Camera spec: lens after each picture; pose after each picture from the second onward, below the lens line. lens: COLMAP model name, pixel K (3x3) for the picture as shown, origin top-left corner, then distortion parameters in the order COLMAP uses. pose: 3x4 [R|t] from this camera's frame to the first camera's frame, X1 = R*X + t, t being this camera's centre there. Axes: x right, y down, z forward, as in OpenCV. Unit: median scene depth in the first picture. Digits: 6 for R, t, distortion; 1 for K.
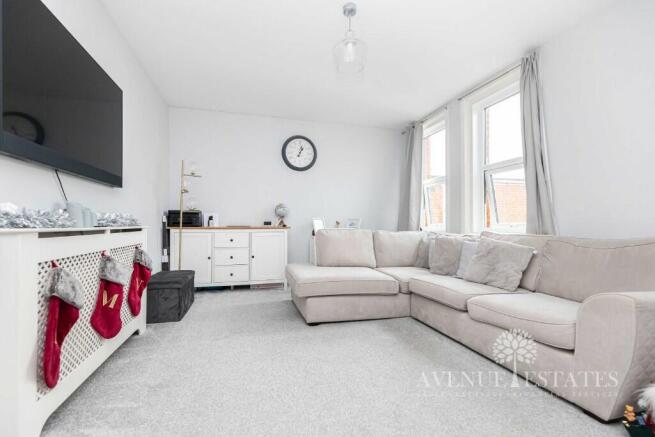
lens RADIAL K [[308.4, 0, 316.5], [0, 308.4, 225.6], [0, 0, 1]] dist [0.001953, 0.000088]
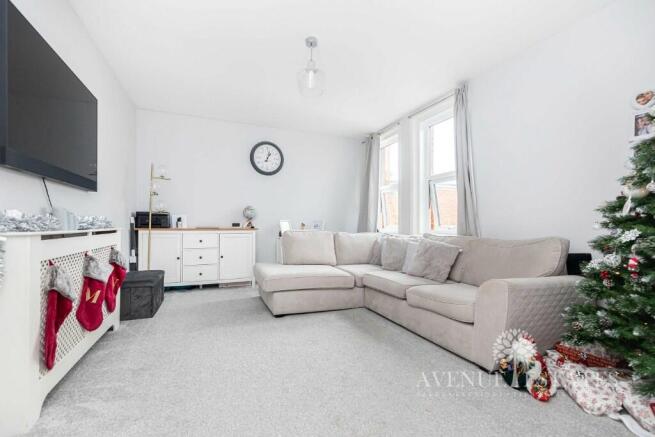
lens RADIAL K [[310.2, 0, 318.9], [0, 310.2, 222.6], [0, 0, 1]] dist [0.000662, -0.000203]
pose [[0.993755, 0.004145, 0.111507, 0.006375], [-0.002999, 0.999941, -0.010444, -0.007777], [-0.111544, 0.010045, 0.993709, -0.134239]]
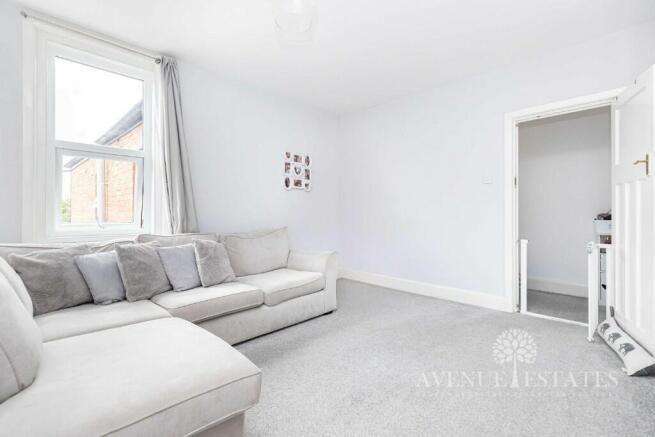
lens RADIAL K [[310.2, 0, 318.9], [0, 310.2, 222.6], [0, 0, 1]] dist [0.000662, -0.000203]
pose [[-0.522797, -0.001749, 0.852455, -0.519762], [0.006629, 0.999959, 0.006117, -0.020970], [-0.852431, 0.008849, -0.522764, 1.305484]]
